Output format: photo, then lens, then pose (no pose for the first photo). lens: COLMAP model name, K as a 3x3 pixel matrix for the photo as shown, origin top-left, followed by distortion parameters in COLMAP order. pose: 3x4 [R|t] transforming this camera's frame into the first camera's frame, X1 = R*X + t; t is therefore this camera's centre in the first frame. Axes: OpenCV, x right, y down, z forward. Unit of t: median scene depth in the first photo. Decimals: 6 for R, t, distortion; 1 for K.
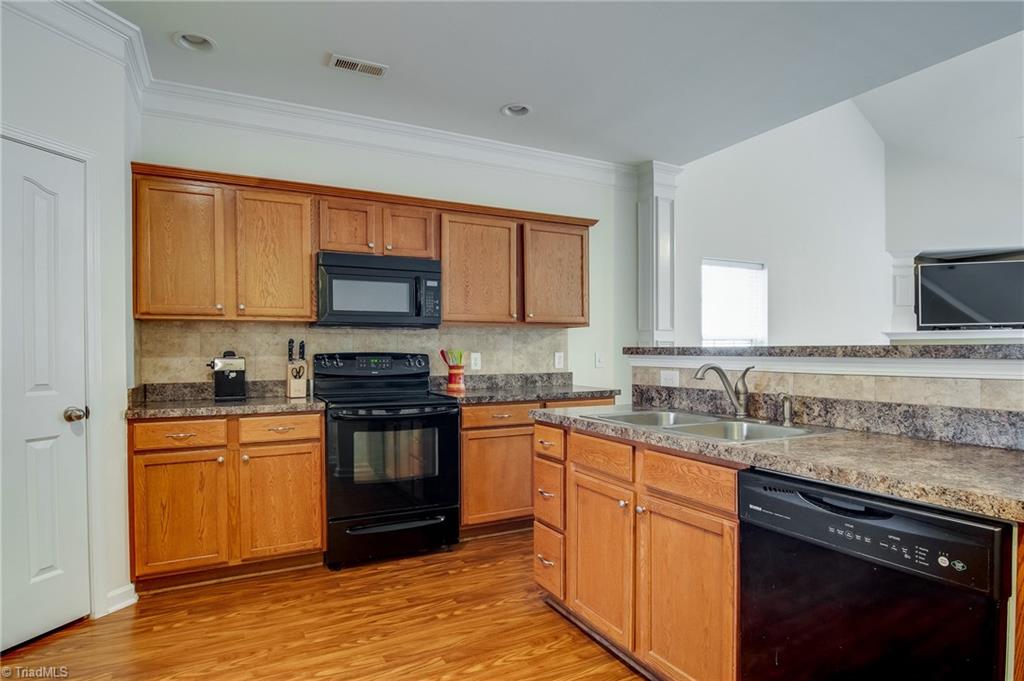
lens RADIAL K [[568.9, 0, 522.5], [0, 568.9, 361.8], [0, 0, 1]] dist [-0.013875, -0.001094]
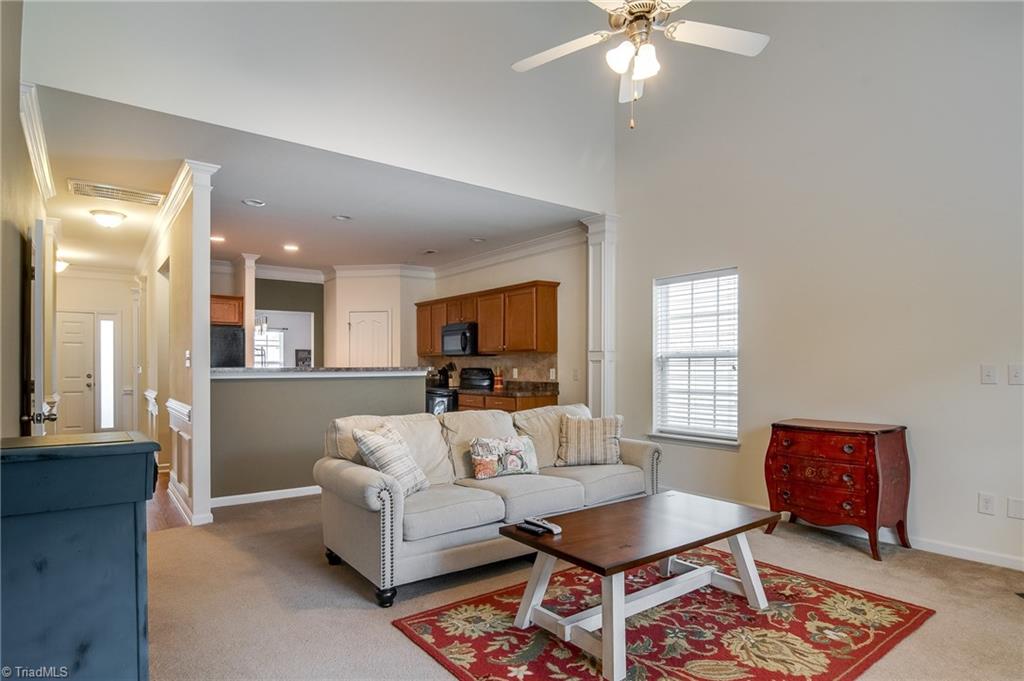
lens RADIAL K [[561.8, 0, 516.5], [0, 561.8, 368.3], [0, 0, 1]] dist [-0.005321, -0.000747]
pose [[0.164233, 0.008428, -0.986386, 2.096790], [-0.017174, 0.999836, 0.005683, -0.033536], [0.986272, 0.016007, 0.164351, 0.938808]]
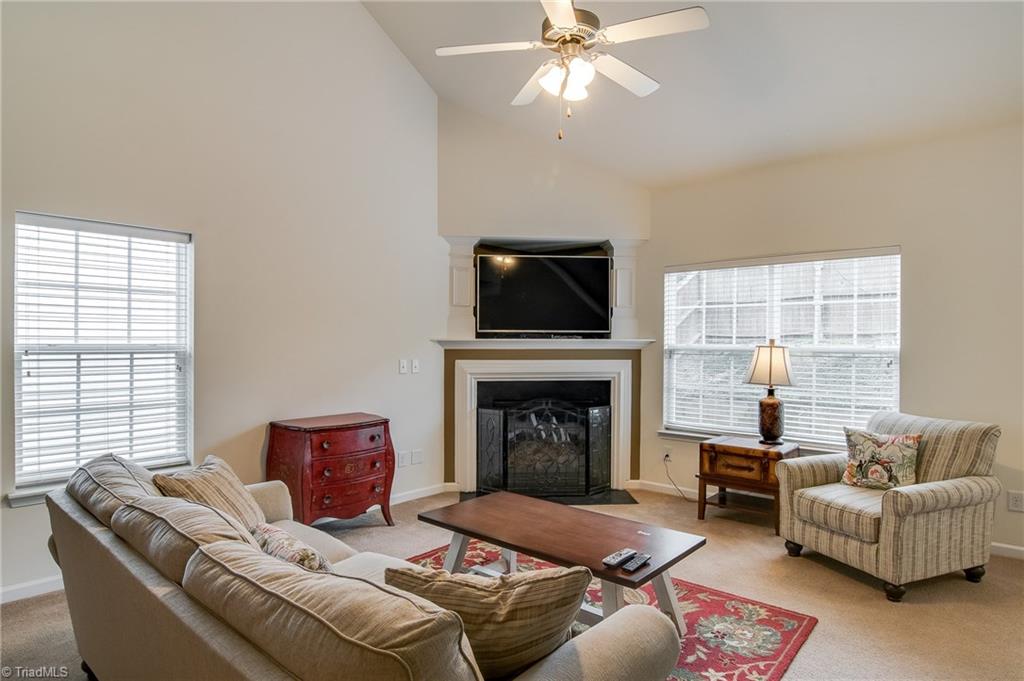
lens RADIAL K [[571.2, 0, 507.9], [0, 571.2, 347.1], [0, 0, 1]] dist [-0.012463, -0.001084]
pose [[0.937880, 0.010097, 0.346814, 0.943843], [-0.005790, 0.999893, -0.013454, -0.065773], [-0.346913, 0.010610, 0.937837, 0.477705]]
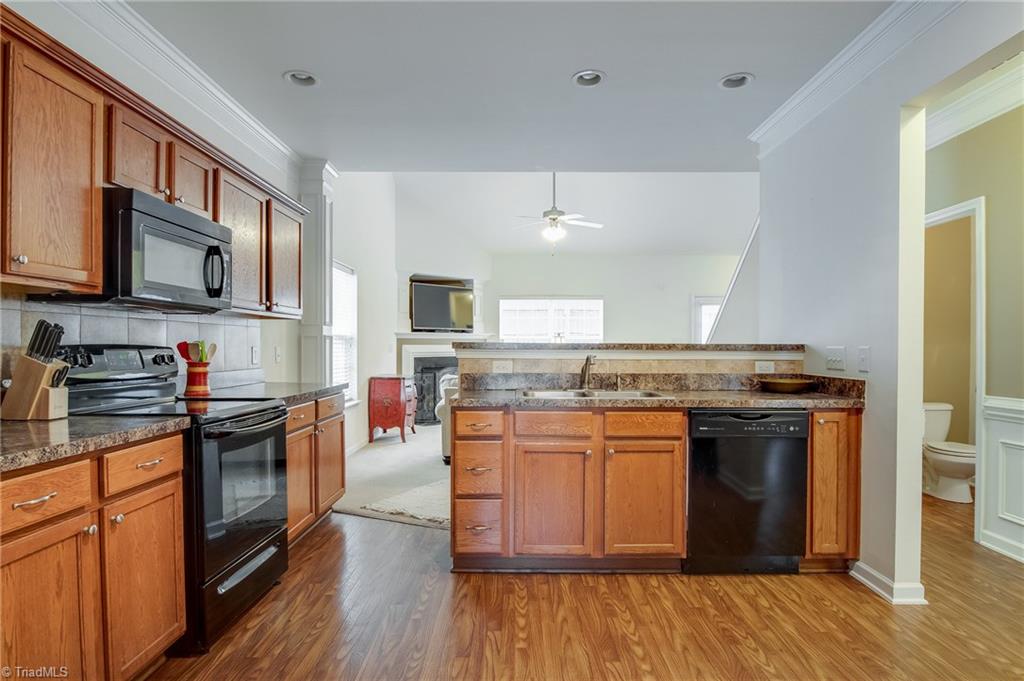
lens RADIAL K [[566.2, 0, 515.6], [0, 566.2, 353.8], [0, 0, 1]] dist [-0.003005, -0.000564]
pose [[0.466948, -0.004616, 0.884273, -0.754333], [0.011204, 0.999937, -0.000697, 0.000354], [-0.884214, 0.010233, 0.466971, 0.322487]]
